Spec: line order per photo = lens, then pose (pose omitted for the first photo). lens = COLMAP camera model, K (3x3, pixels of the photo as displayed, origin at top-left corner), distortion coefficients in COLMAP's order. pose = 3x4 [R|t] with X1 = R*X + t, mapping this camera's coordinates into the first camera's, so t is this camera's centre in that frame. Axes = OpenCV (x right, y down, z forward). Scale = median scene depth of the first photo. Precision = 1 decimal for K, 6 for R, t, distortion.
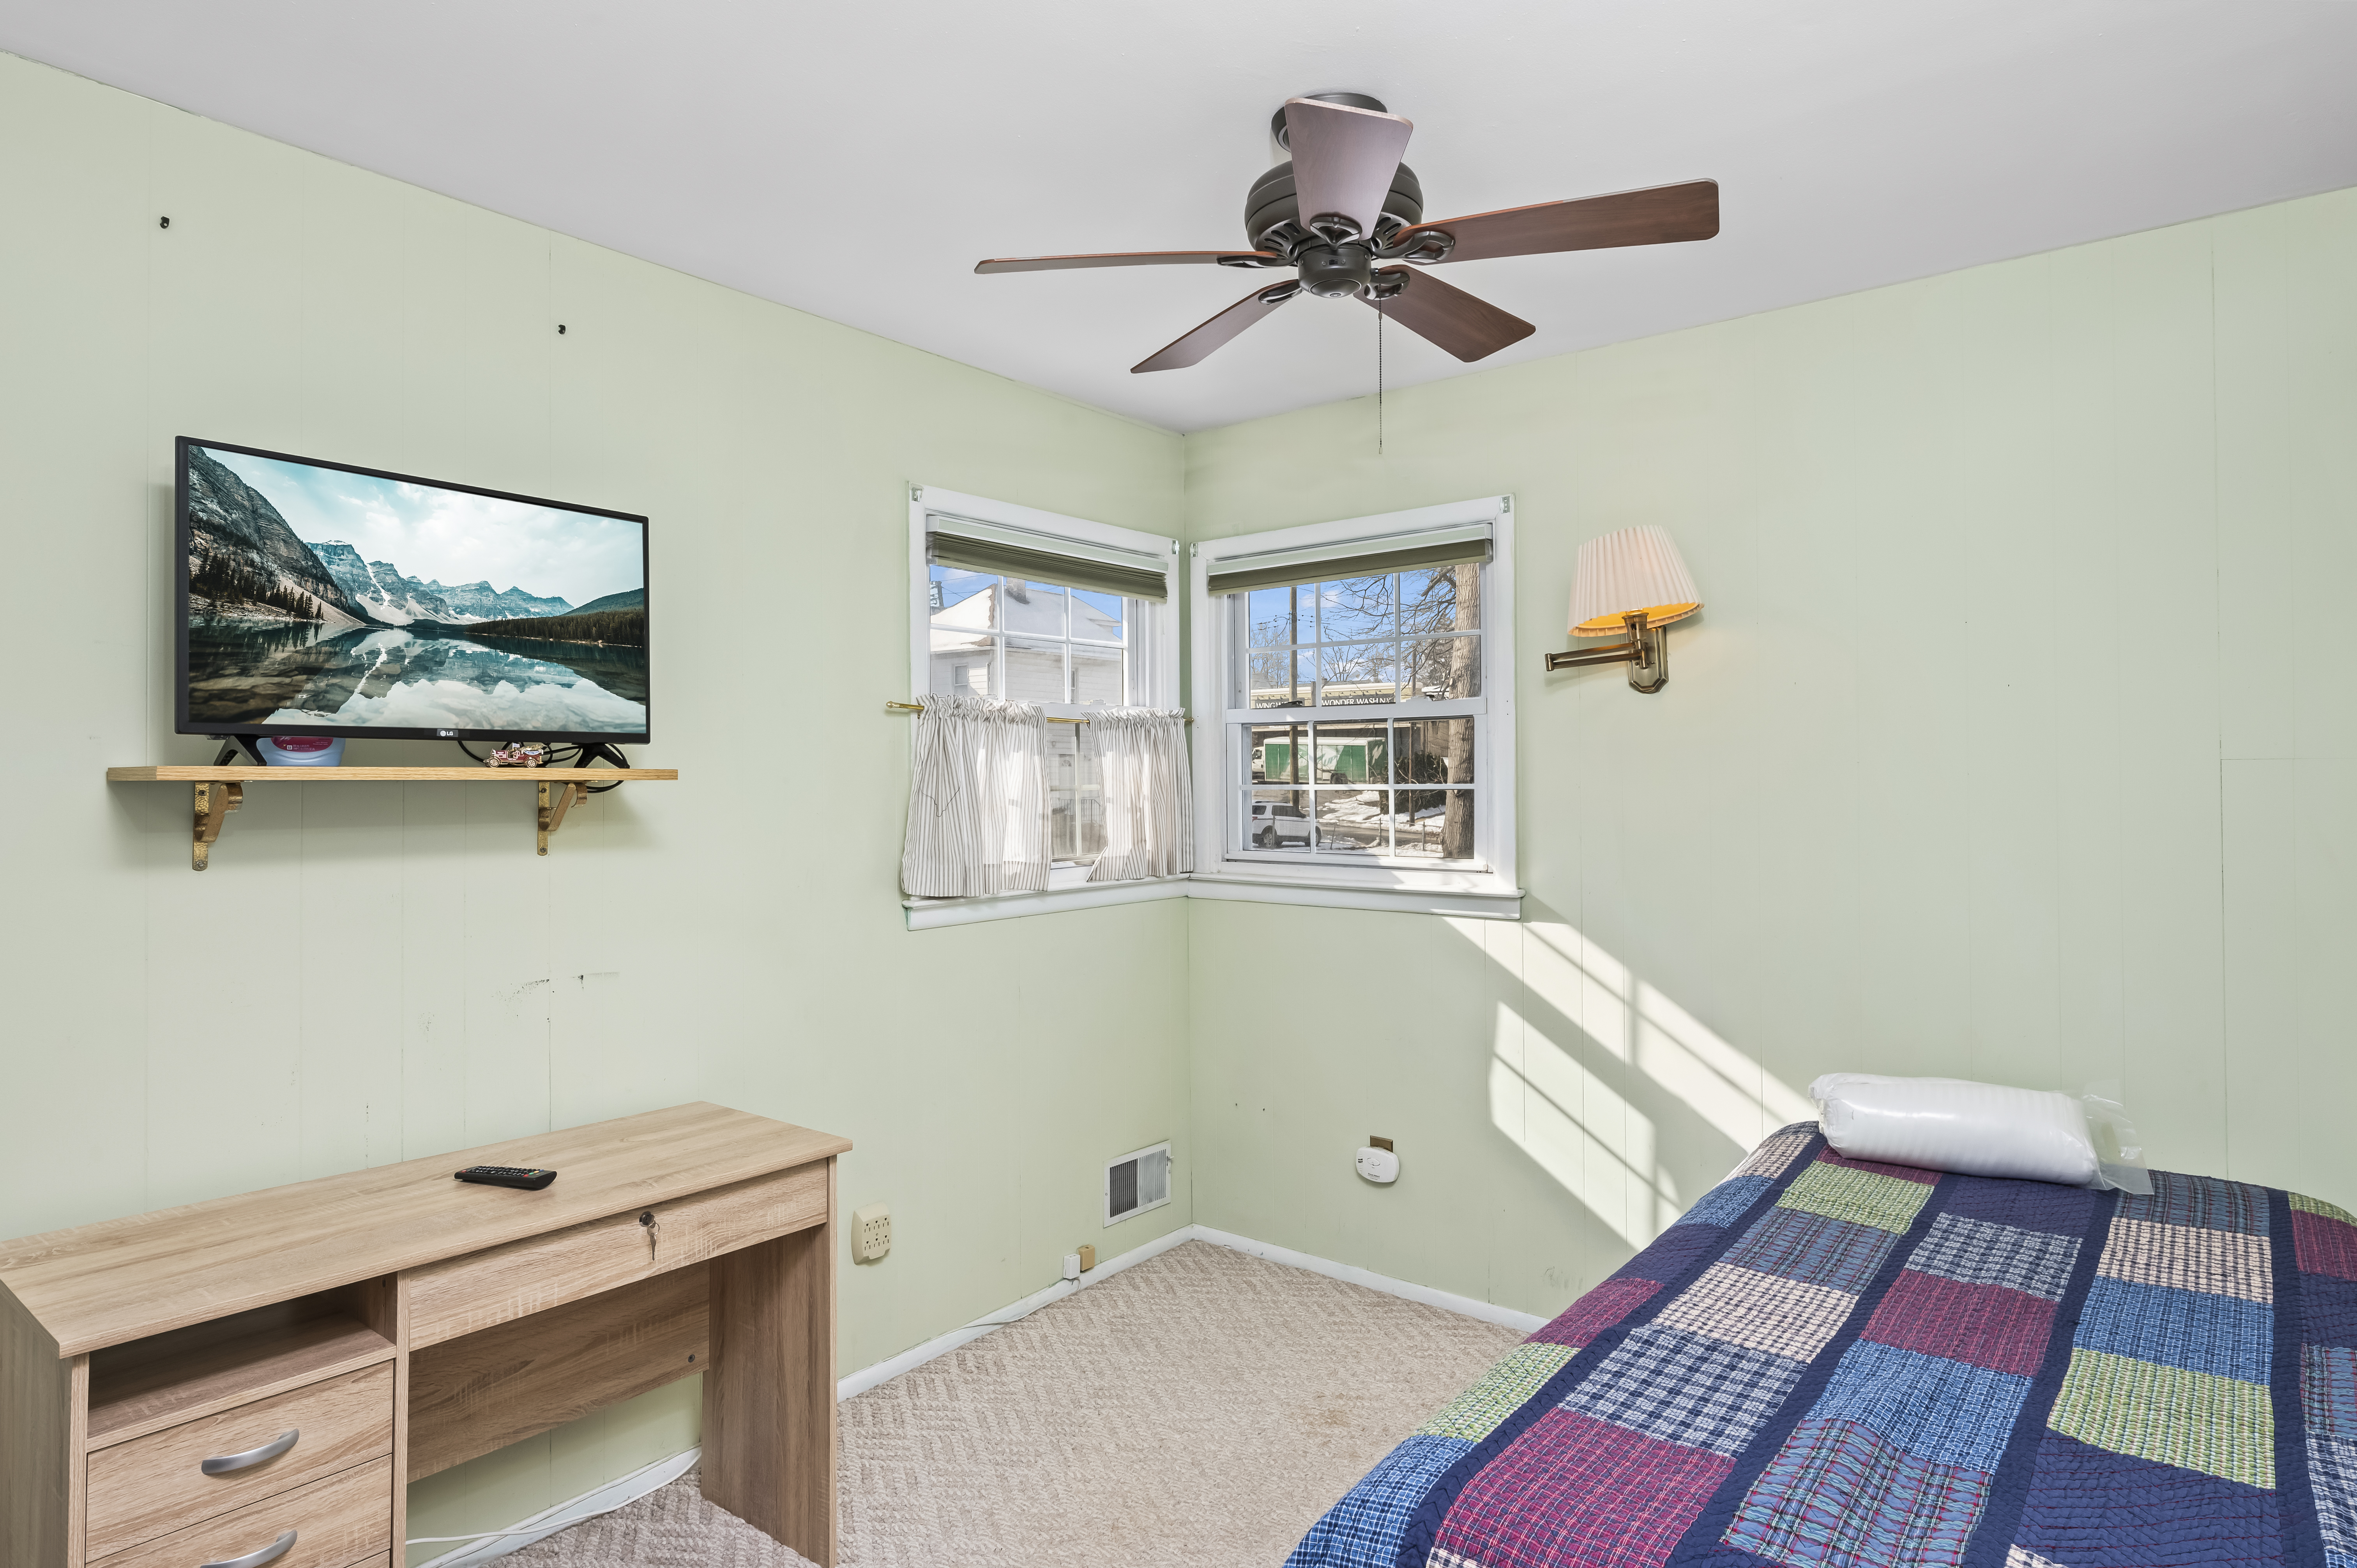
lens RADIAL K [[1315.1, 0, 1175.3], [0, 1315.1, 780.0], [0, 0, 1]] dist [0.000479, 0.000062]
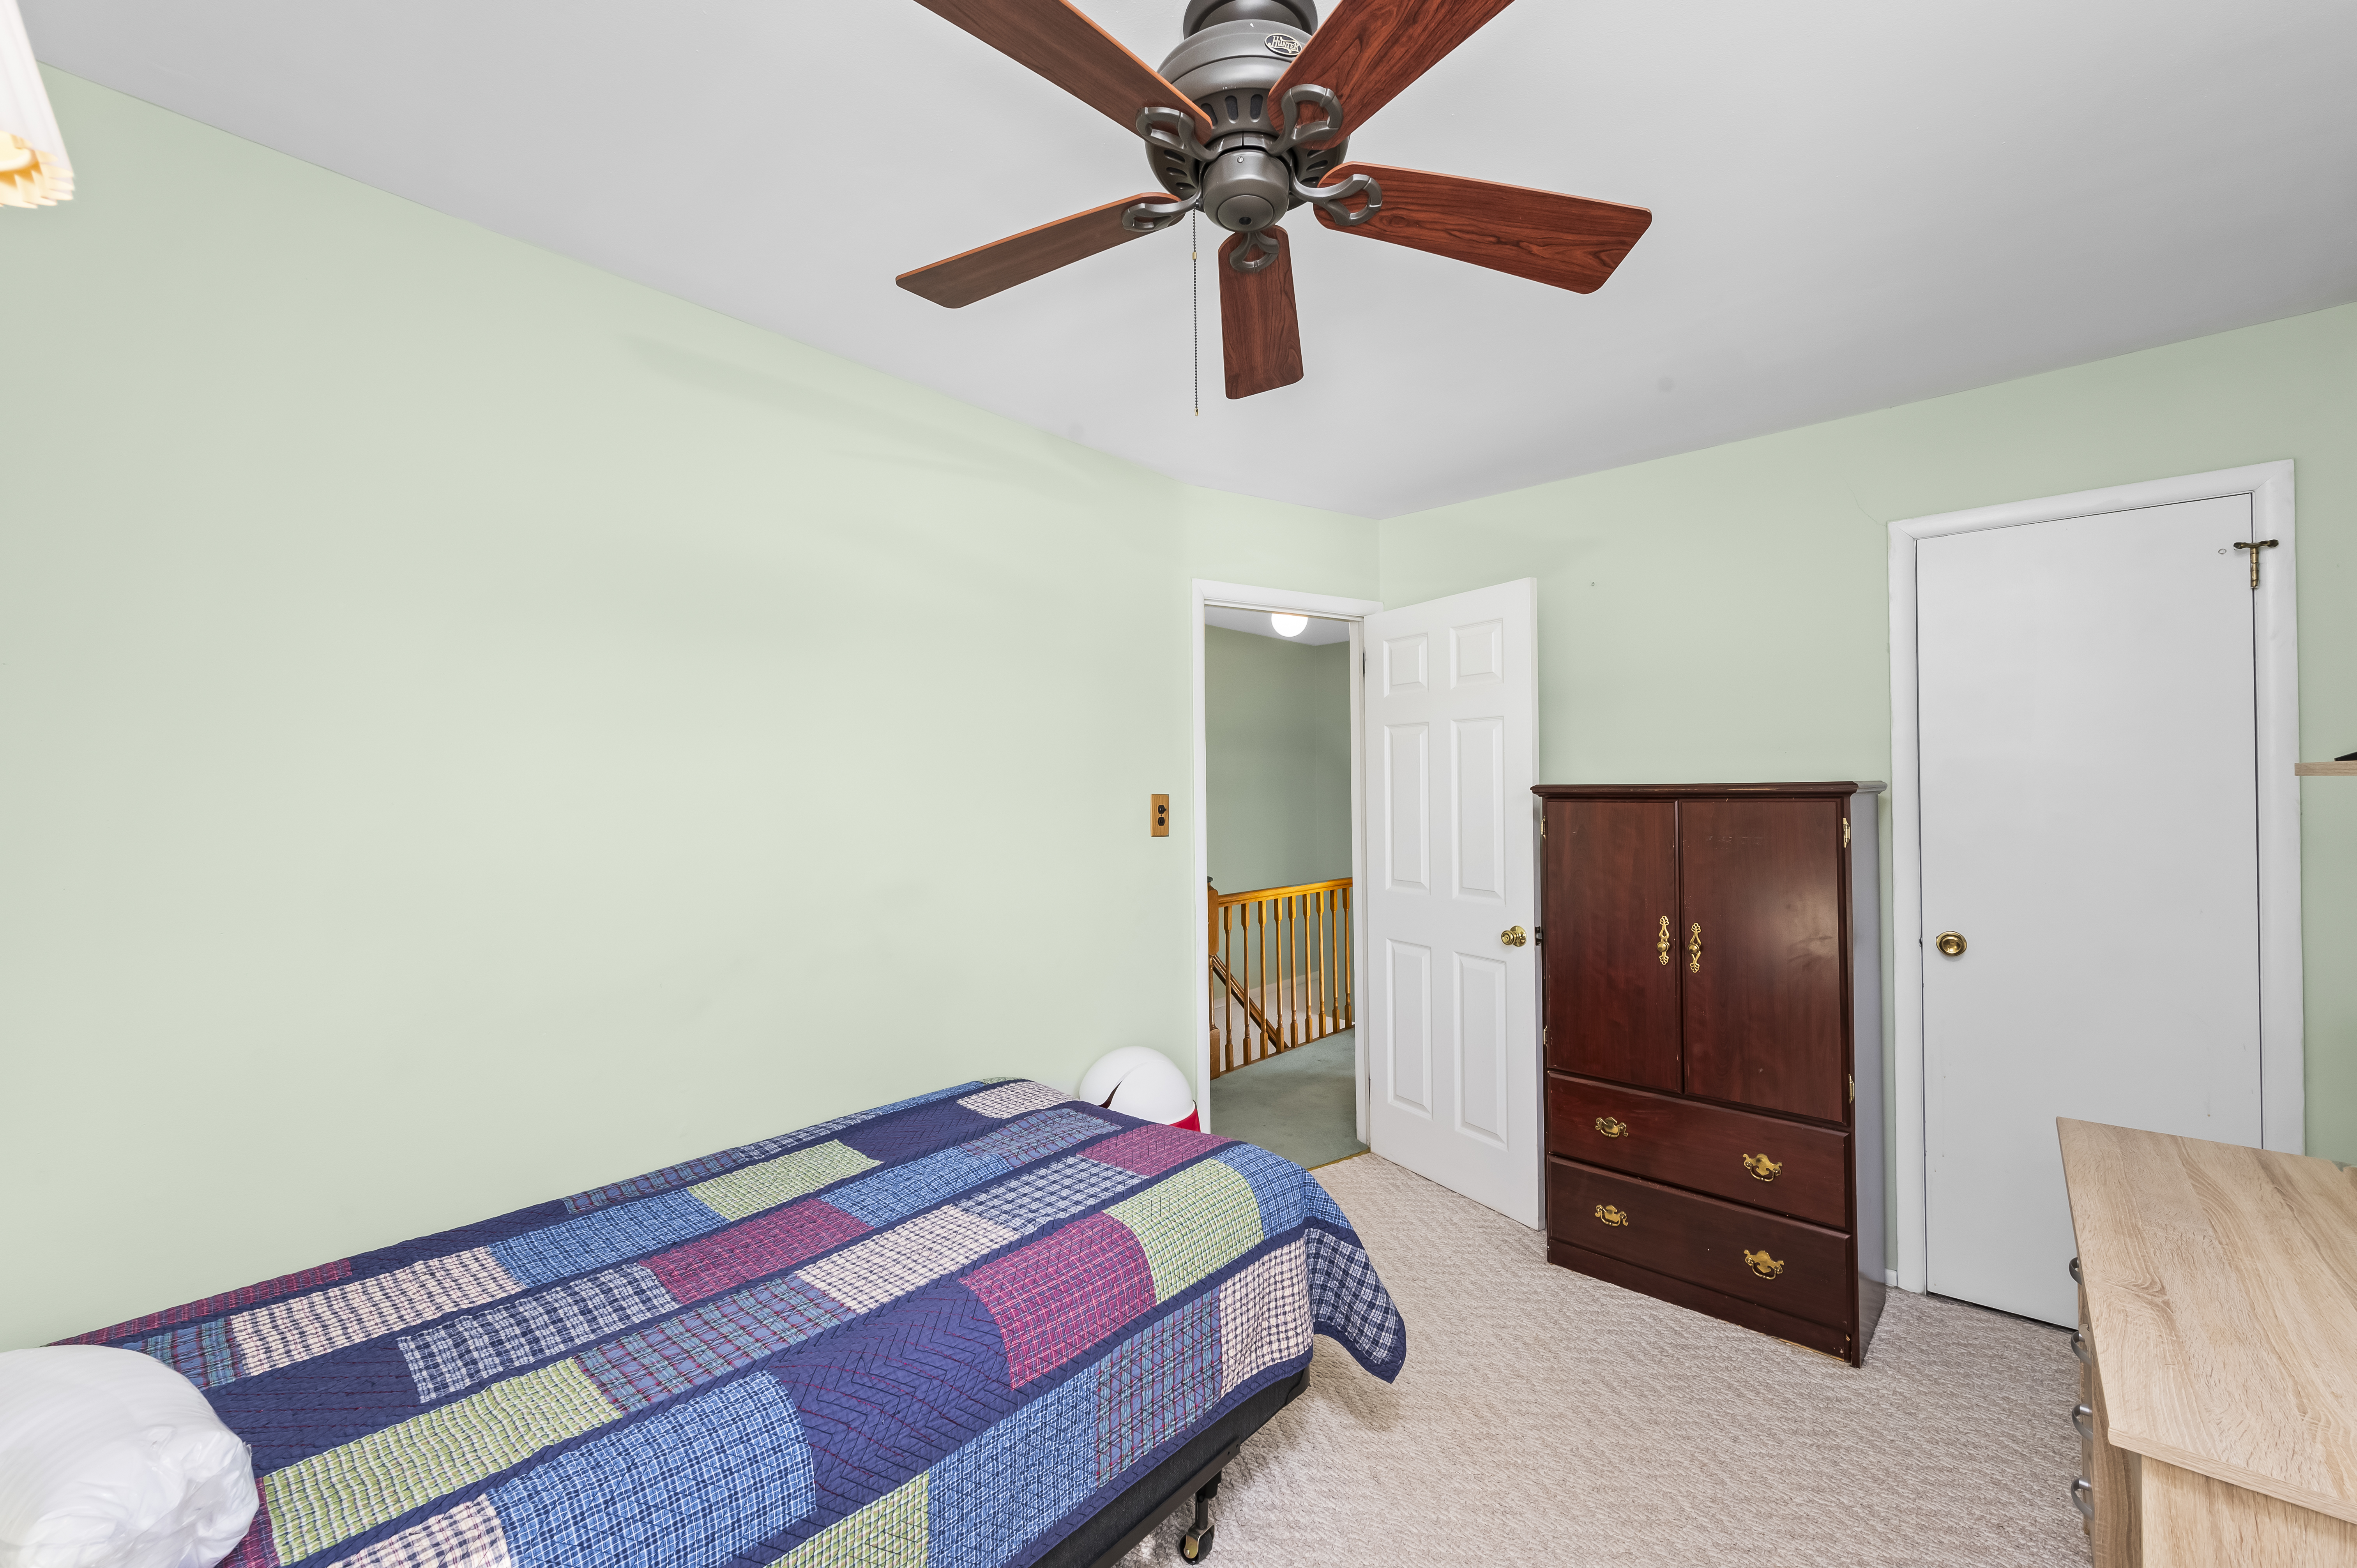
lens RADIAL K [[942.1, 0, 1183.4], [0, 942.1, 785.1], [0, 0, 1]] dist [0.000558, 0.000128]
pose [[-0.998994, 0.016147, 0.041841, 0.179482], [0.016015, 0.999866, -0.003486, -0.003980], [-0.041891, -0.002813, -0.999118, 2.018523]]
